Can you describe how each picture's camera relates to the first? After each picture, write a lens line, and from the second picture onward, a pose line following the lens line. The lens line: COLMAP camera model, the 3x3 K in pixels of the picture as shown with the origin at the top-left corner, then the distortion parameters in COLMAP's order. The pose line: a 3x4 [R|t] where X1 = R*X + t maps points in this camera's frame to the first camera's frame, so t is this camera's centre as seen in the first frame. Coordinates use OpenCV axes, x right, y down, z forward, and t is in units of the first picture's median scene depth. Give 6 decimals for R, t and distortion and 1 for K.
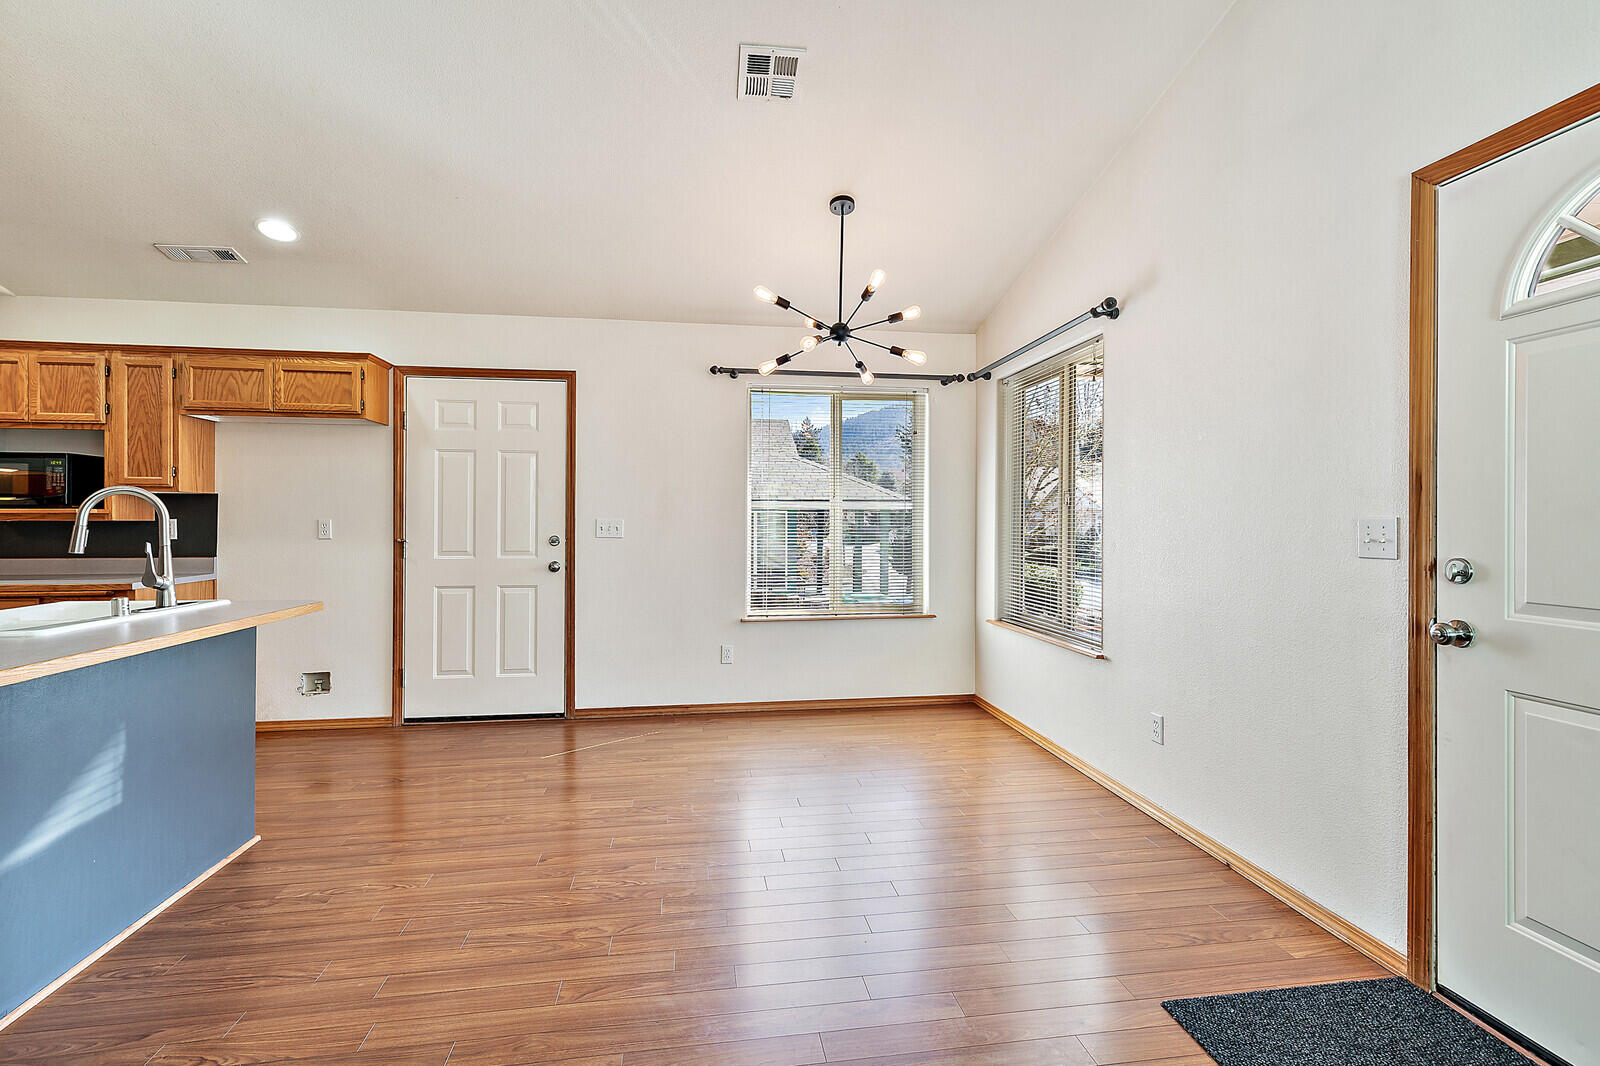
lens RADIAL K [[739.3, 0, 800.5], [0, 739.3, 518.4], [0, 0, 1]] dist [0.011139, -0.003716]
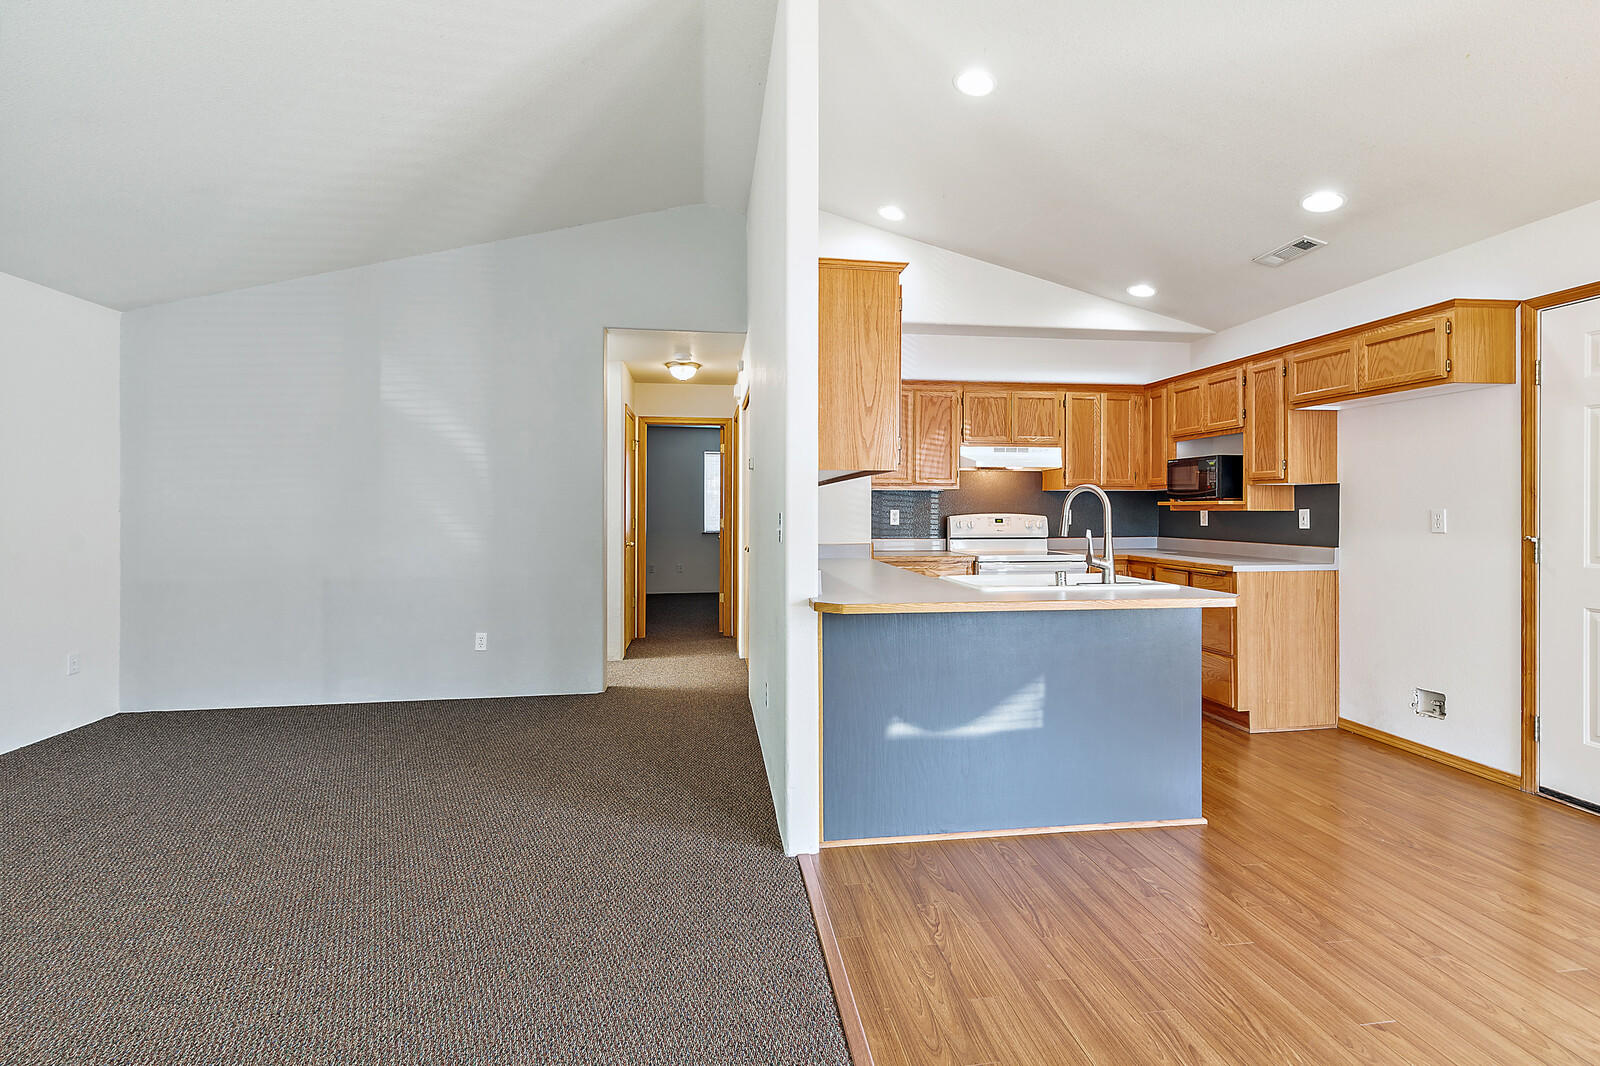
lens RADIAL K [[739.3, 0, 814.5], [0, 739.3, 504.7], [0, 0, 1]] dist [0.011139, -0.003716]
pose [[-0.004833, -0.005902, -0.999971, 0.217076], [0.003789, 0.999975, -0.005920, -0.002028], [0.999981, -0.003818, -0.004810, 0.338918]]
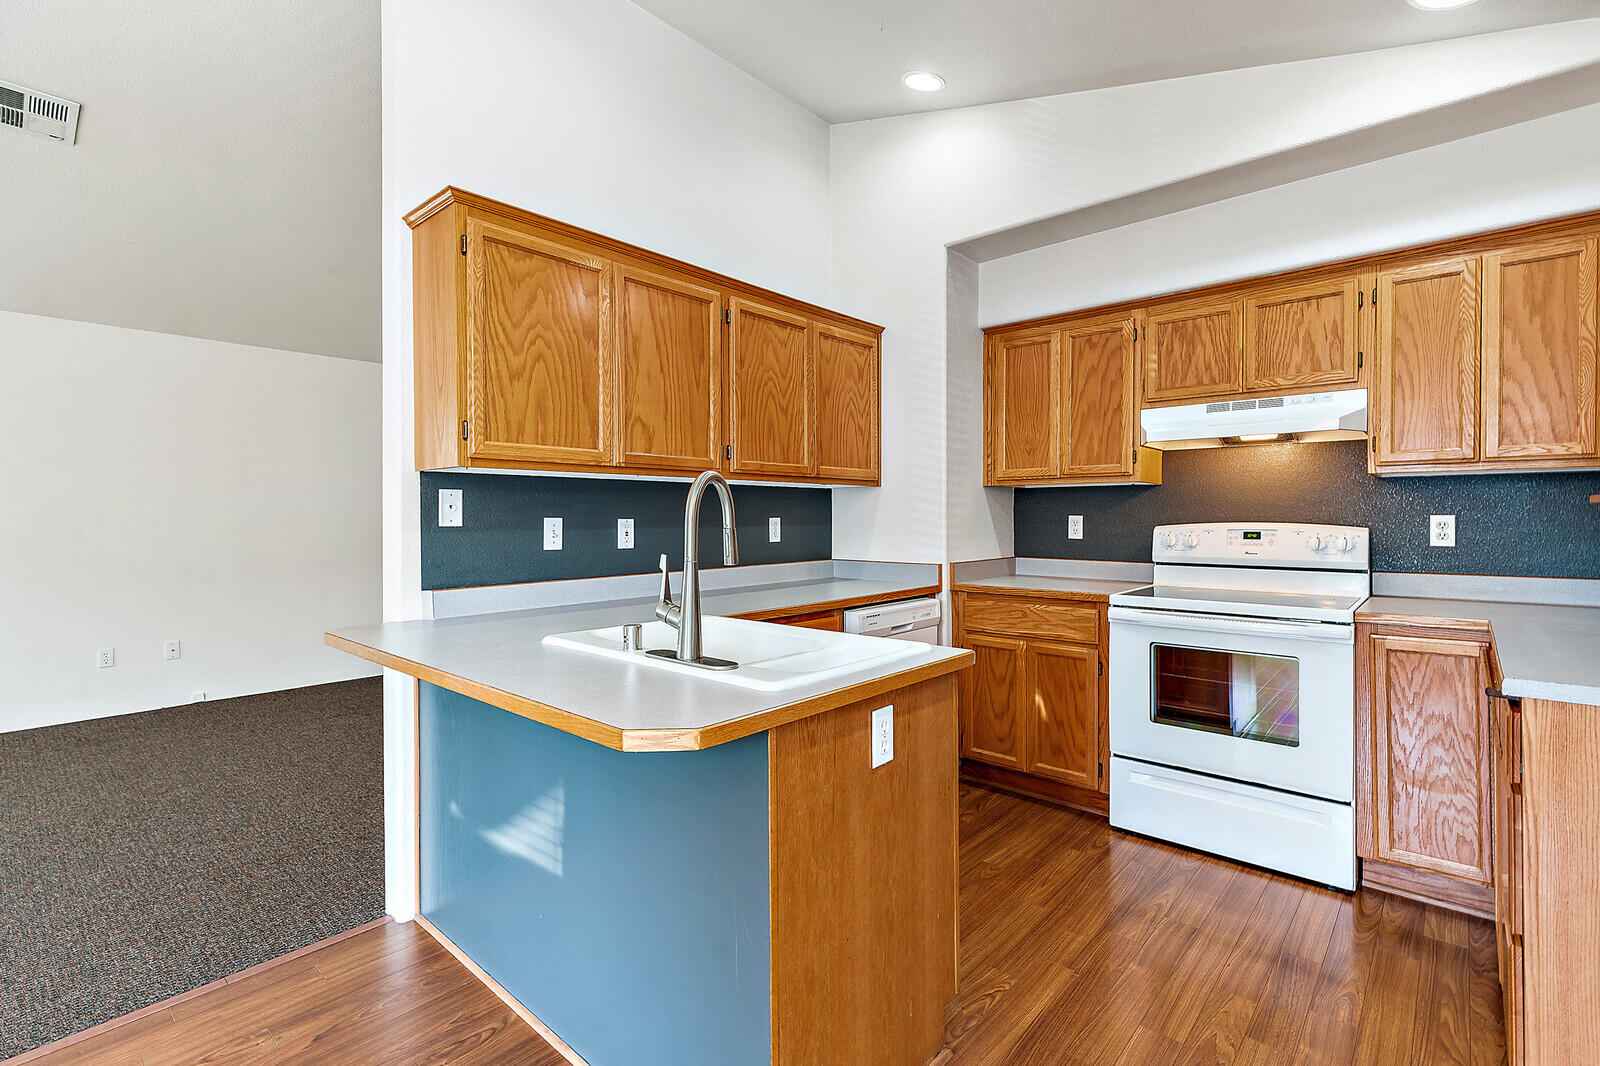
lens RADIAL K [[739.3, 0, 802.2], [0, 739.3, 523.2], [0, 0, 1]] dist [0.011139, -0.003716]
pose [[-0.766677, 0.009840, -0.641957, -0.334072], [0.006282, 0.999950, 0.007825, -0.000553], [0.642002, 0.001966, -0.766700, 0.980514]]
